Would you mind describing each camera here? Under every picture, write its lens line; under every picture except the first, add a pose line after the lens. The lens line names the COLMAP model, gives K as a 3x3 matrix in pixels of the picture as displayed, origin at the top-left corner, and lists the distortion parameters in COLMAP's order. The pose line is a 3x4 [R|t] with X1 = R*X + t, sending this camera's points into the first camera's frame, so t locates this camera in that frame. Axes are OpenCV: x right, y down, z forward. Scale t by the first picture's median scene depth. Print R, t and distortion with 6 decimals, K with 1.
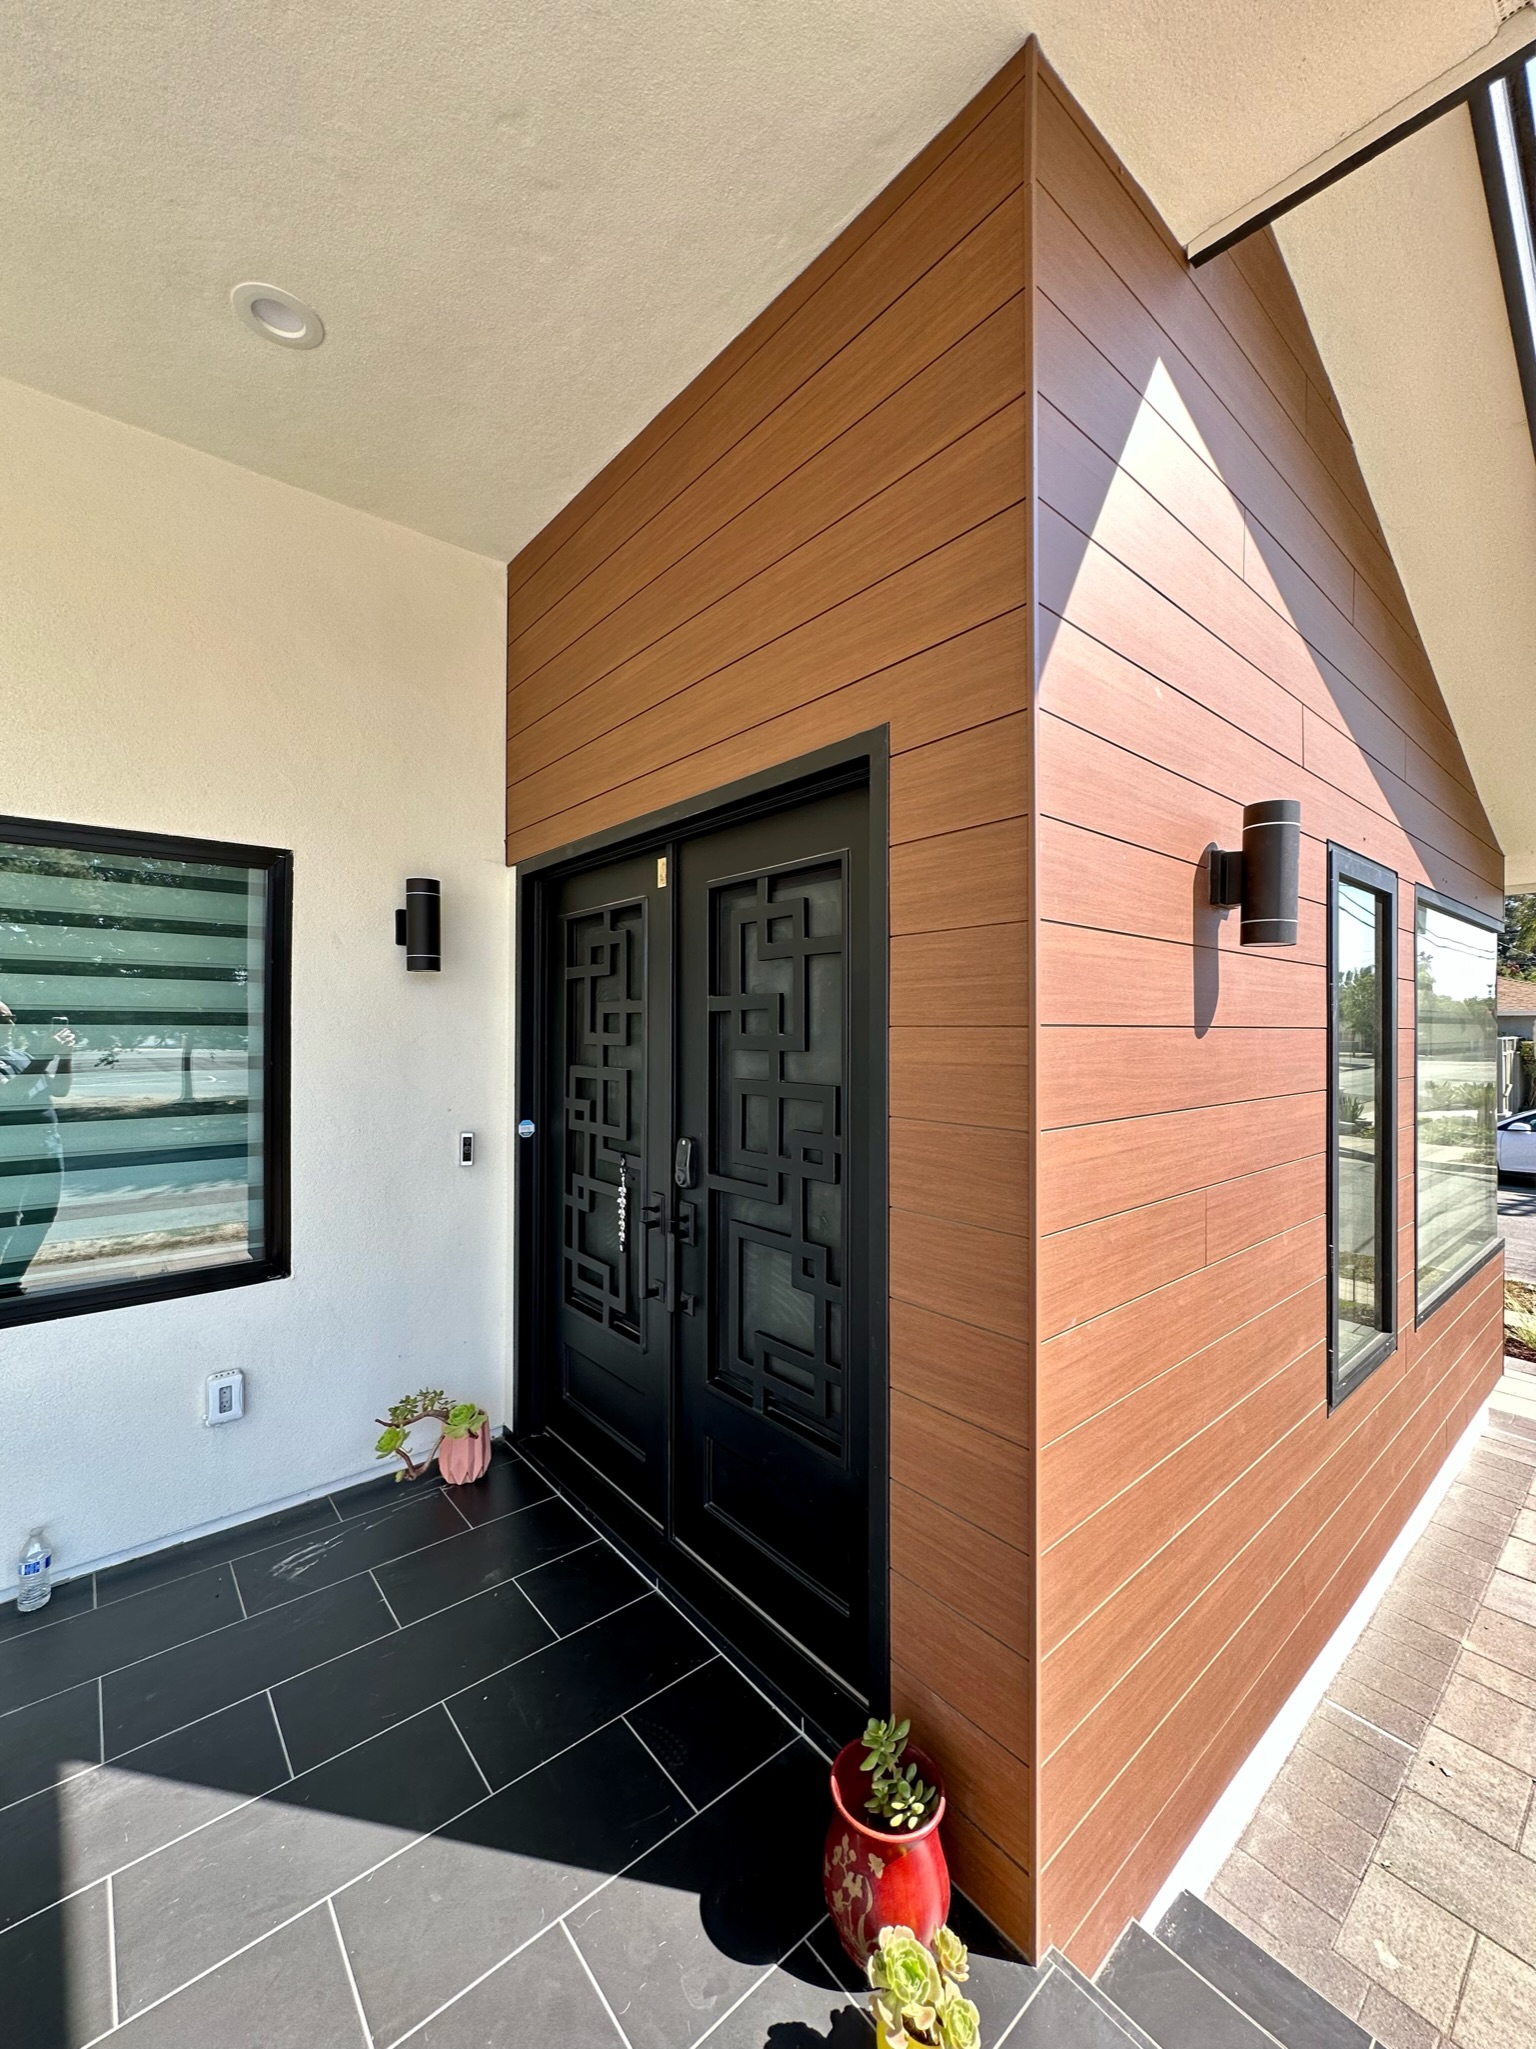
lens RADIAL K [[813.8, 0, 768.0], [0, 813.8, 1024.5], [0, 0, 1]] dist [-0.000367, 0.000141]
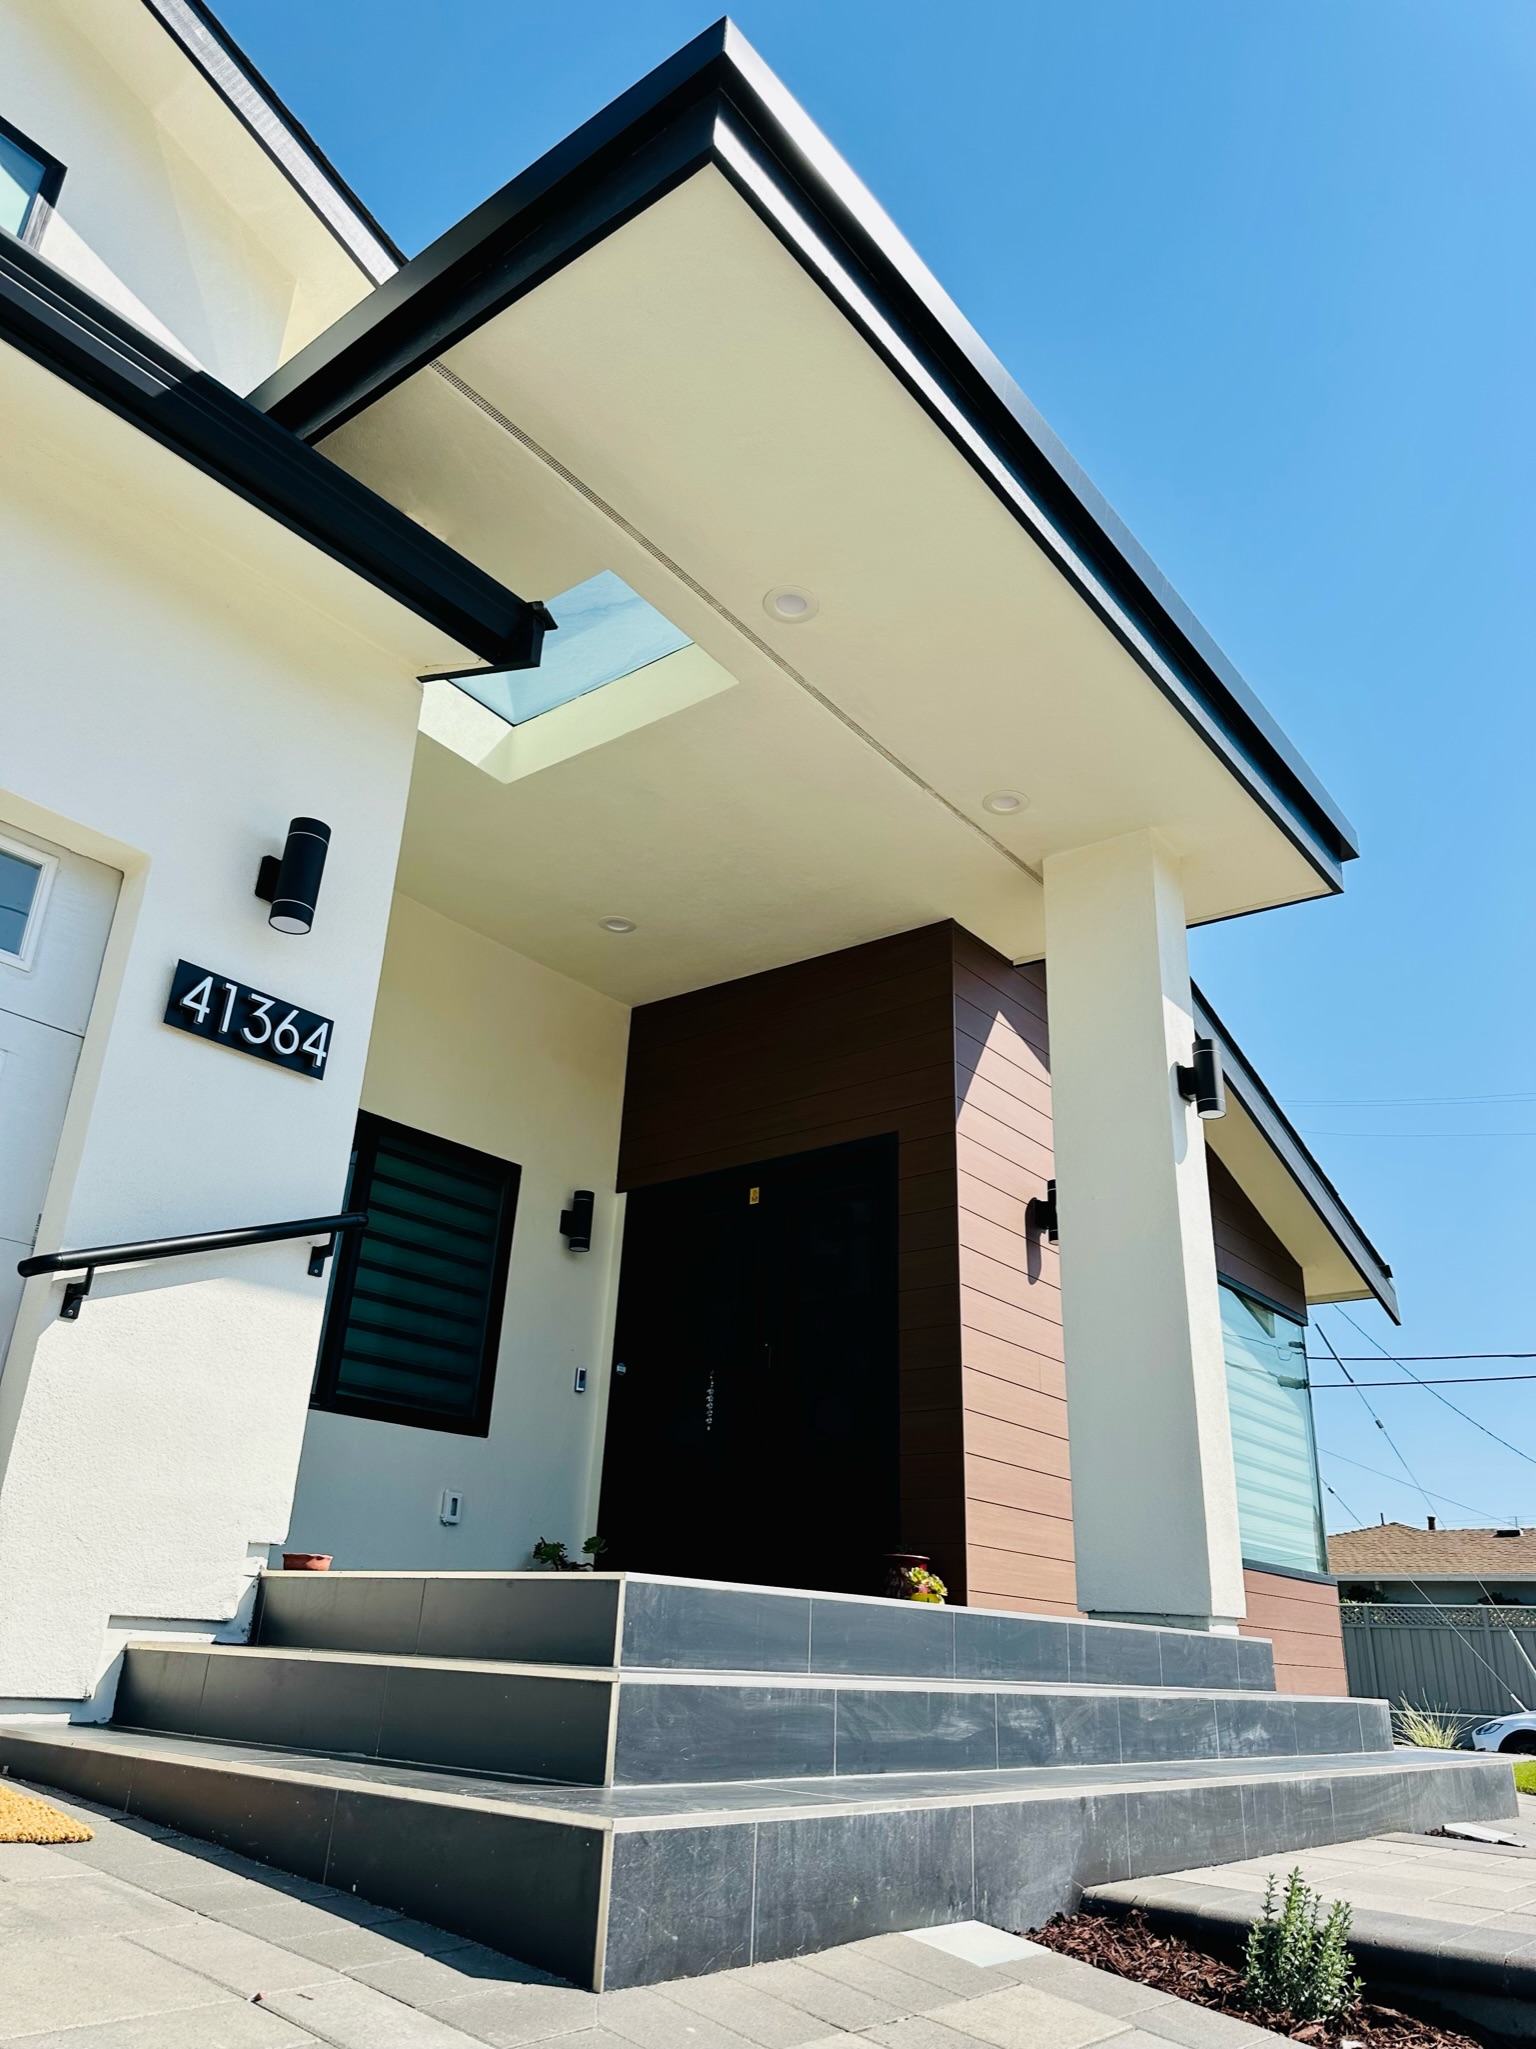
lens RADIAL K [[1459.2, 0, 768.0], [0, 1459.2, 1024.5], [0, 0, 1]] dist [0.006340, -0.004000]
pose [[0.979759, 0.109519, 0.167564, -0.622215], [-0.034576, 0.917070, -0.397224, 0.673951], [-0.197172, 0.383390, 0.902295, -1.853652]]
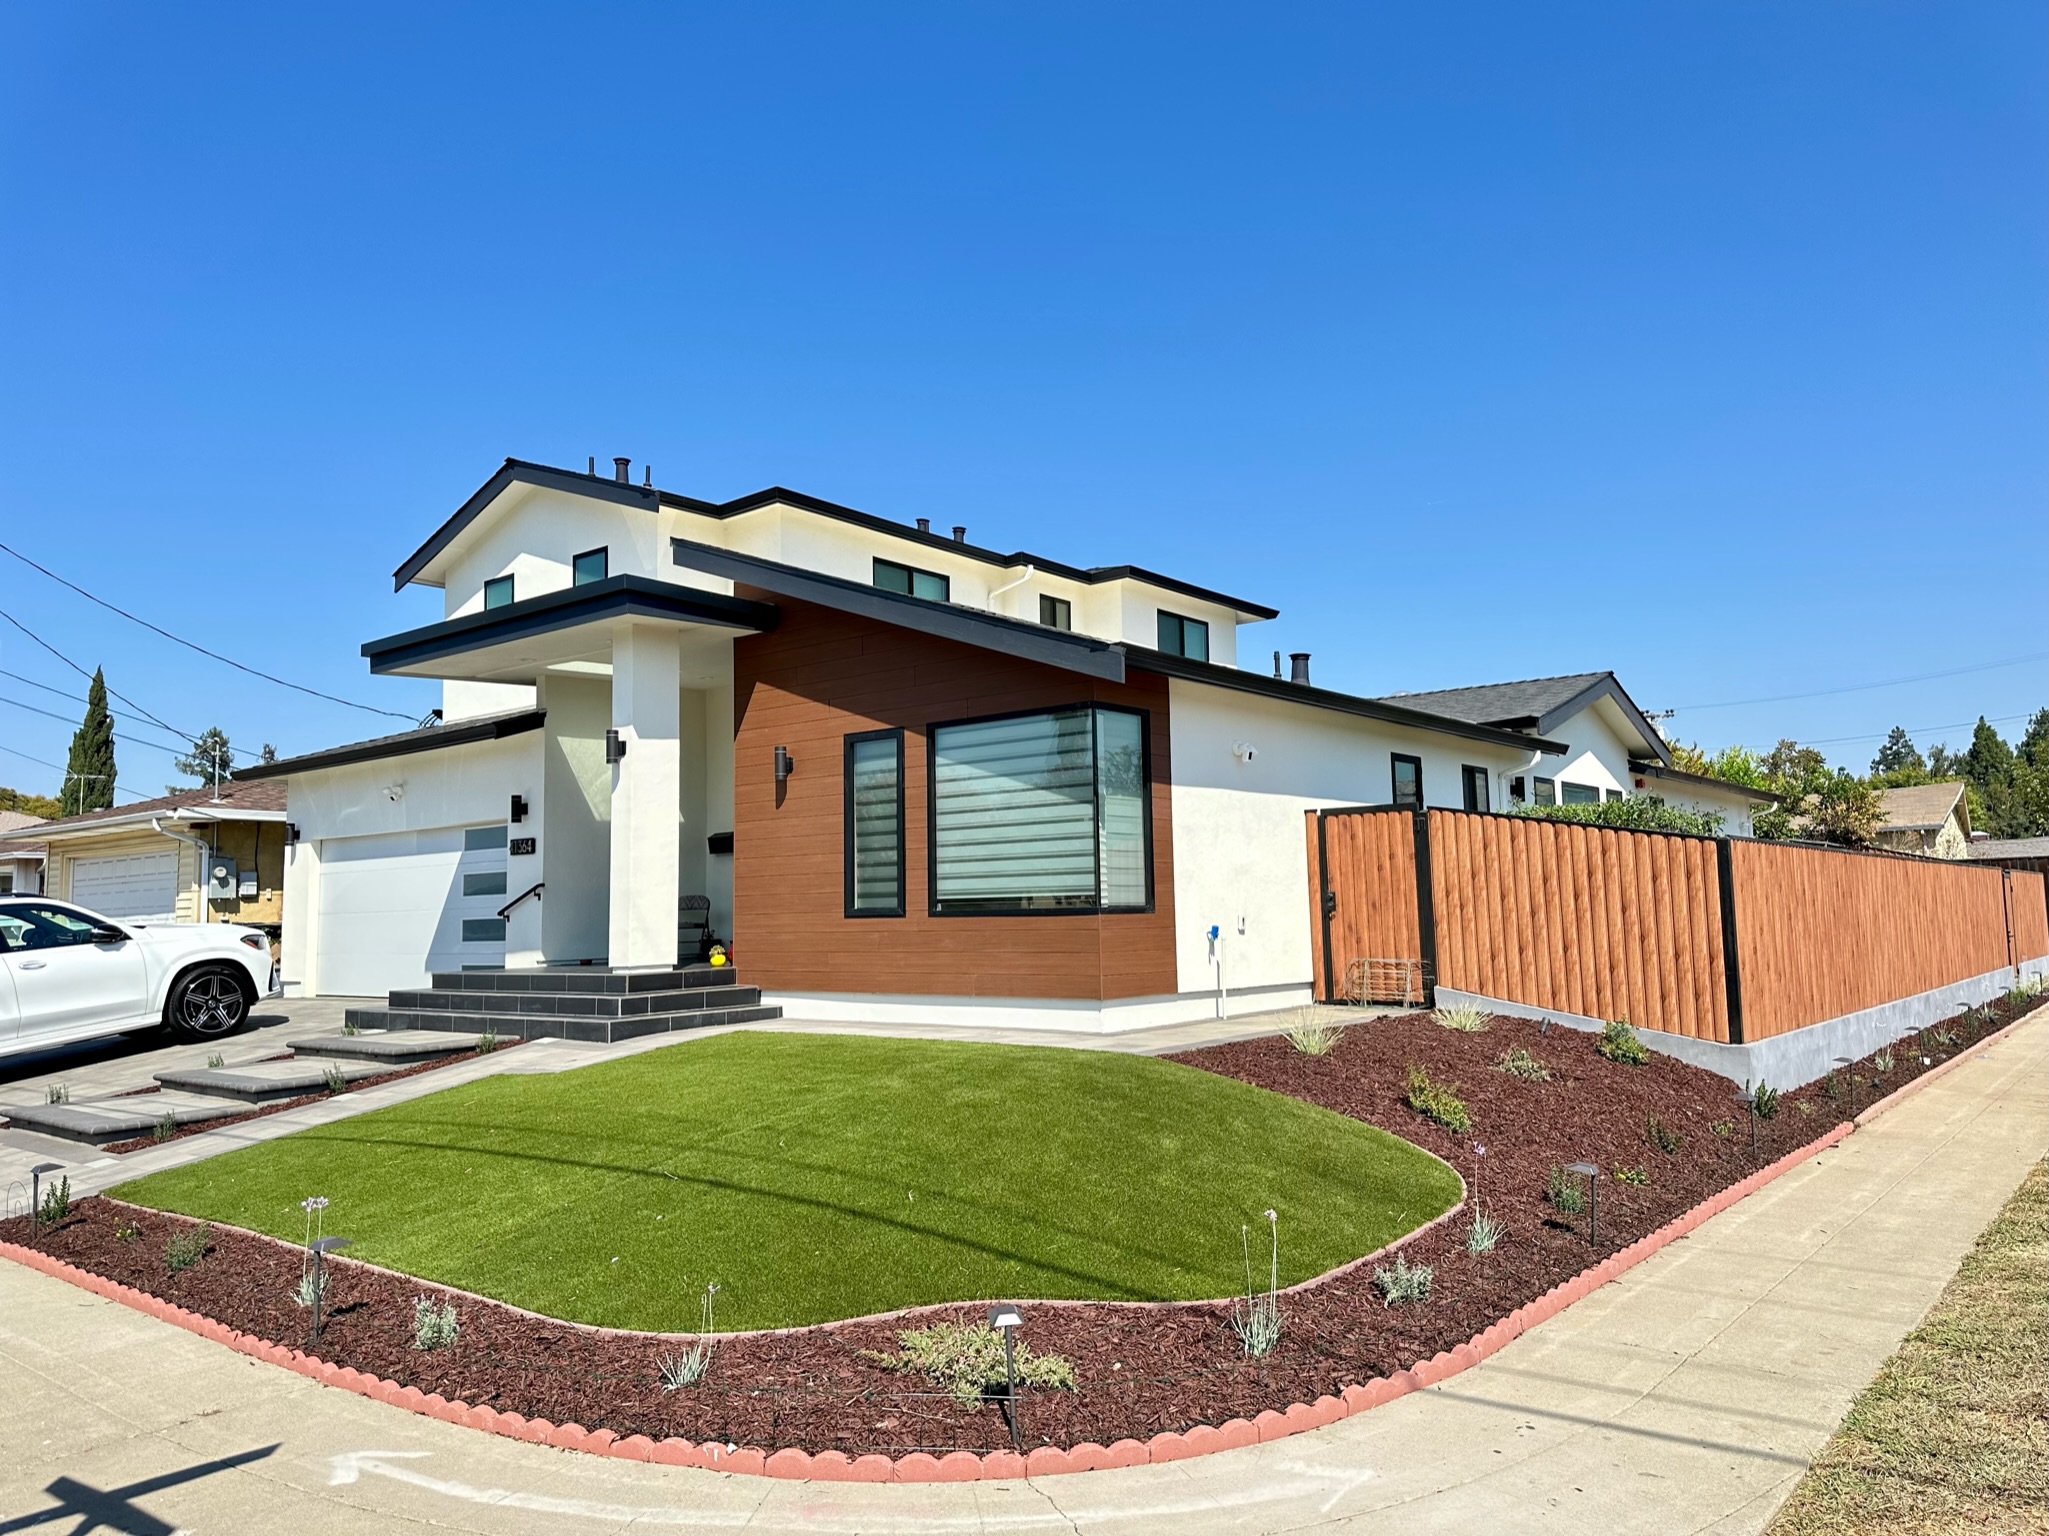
lens RADIAL K [[1459.2, 0, 1025.9], [0, 1459.2, 773.8], [0, 0, 1]] dist [0.006340, -0.004000]
pose [[0.192090, -0.106445, -0.975587, 5.870526], [0.019474, 0.994318, -0.104655, 0.491439], [0.981184, 0.001105, 0.193072, 0.543951]]
